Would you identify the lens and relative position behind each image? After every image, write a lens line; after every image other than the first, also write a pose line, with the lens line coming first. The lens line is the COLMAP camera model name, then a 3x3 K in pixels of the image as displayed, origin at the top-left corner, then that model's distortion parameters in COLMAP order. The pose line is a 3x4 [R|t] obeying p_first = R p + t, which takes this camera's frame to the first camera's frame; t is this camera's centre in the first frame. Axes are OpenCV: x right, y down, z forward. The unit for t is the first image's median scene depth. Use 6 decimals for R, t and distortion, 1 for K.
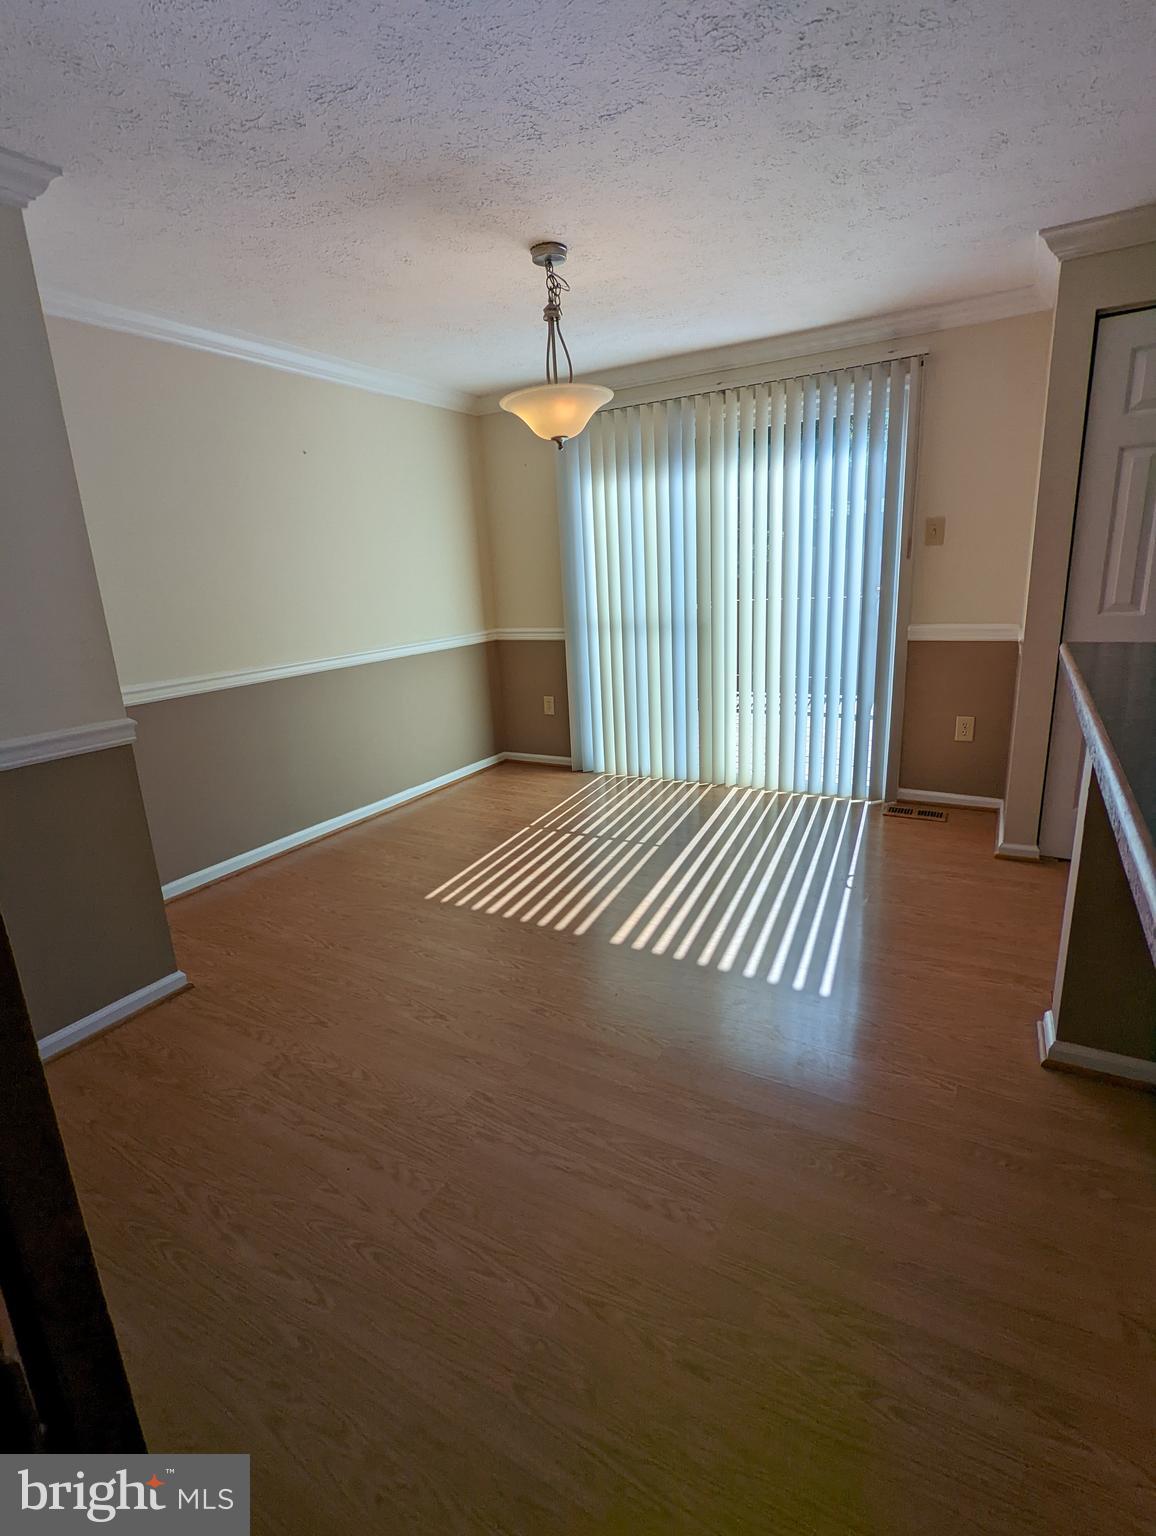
lens RADIAL K [[728.3, 0, 576.9], [0, 728.3, 769.8], [0, 0, 1]] dist [0.002641, -0.002208]
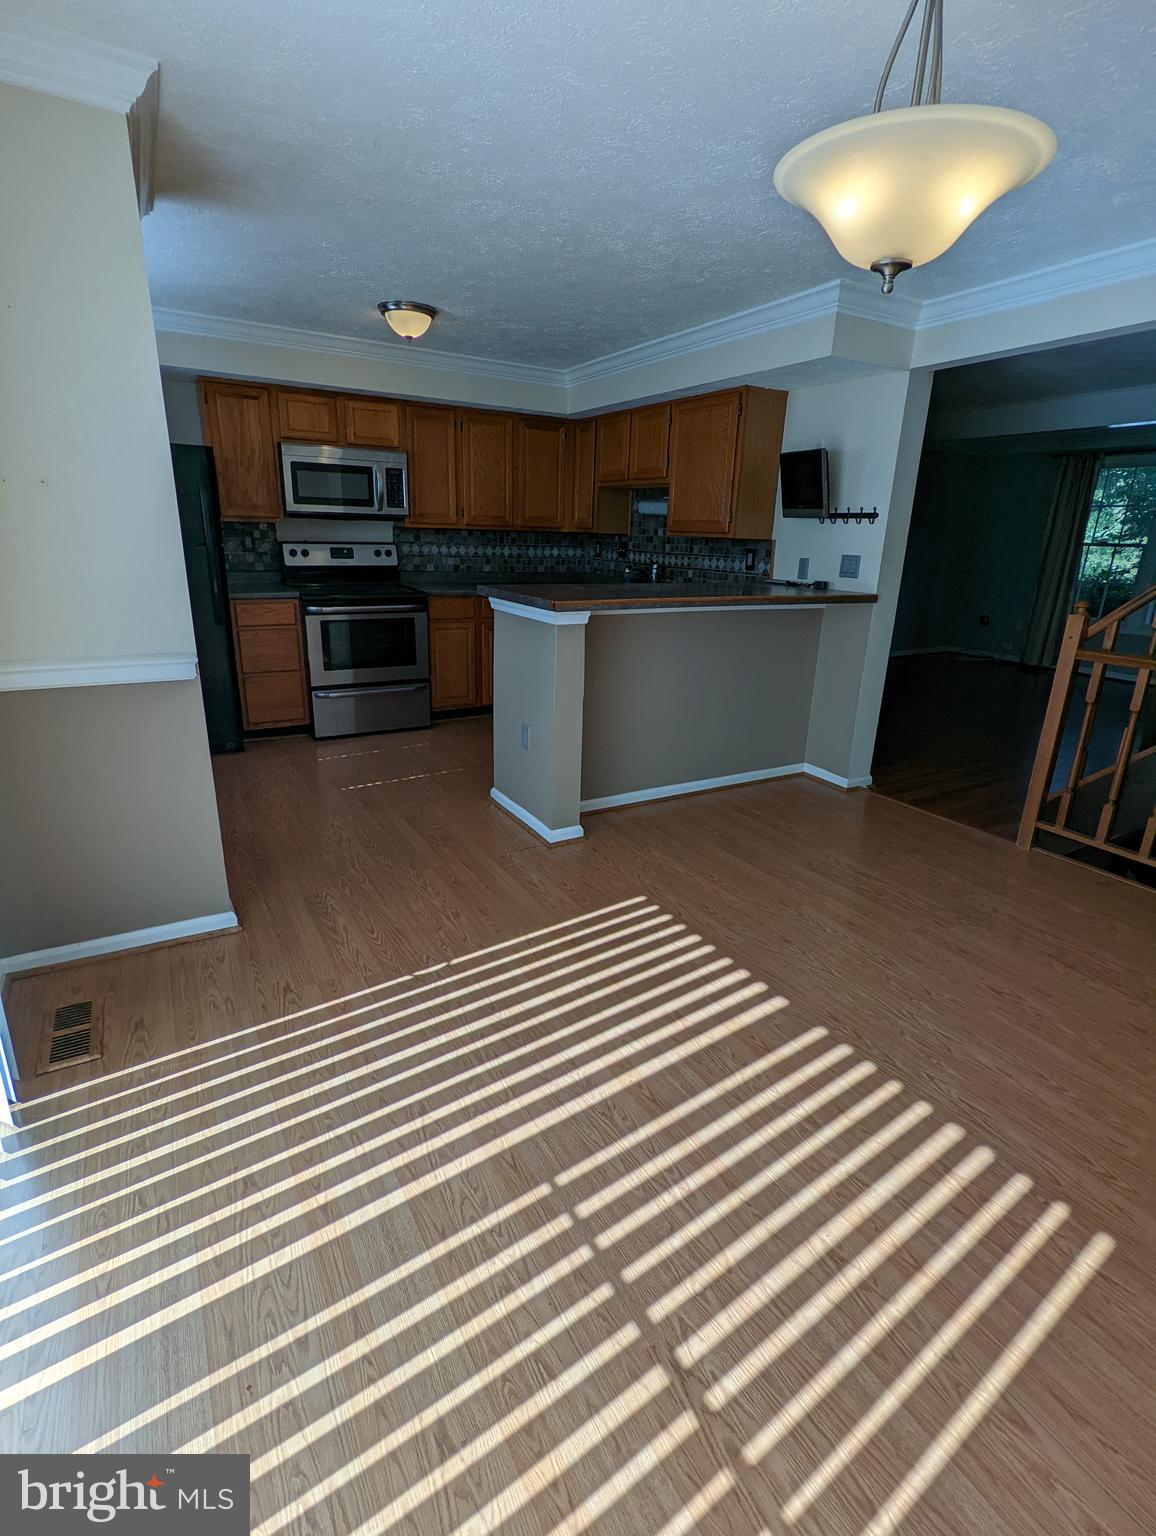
lens RADIAL K [[728.3, 0, 583.3], [0, 728.3, 765.1], [0, 0, 1]] dist [0.002641, -0.002208]
pose [[-0.872568, -0.124979, 0.472234, -0.077631], [0.142281, 0.859779, 0.490444, -0.311633], [-0.467313, 0.495136, -0.732434, 1.134477]]
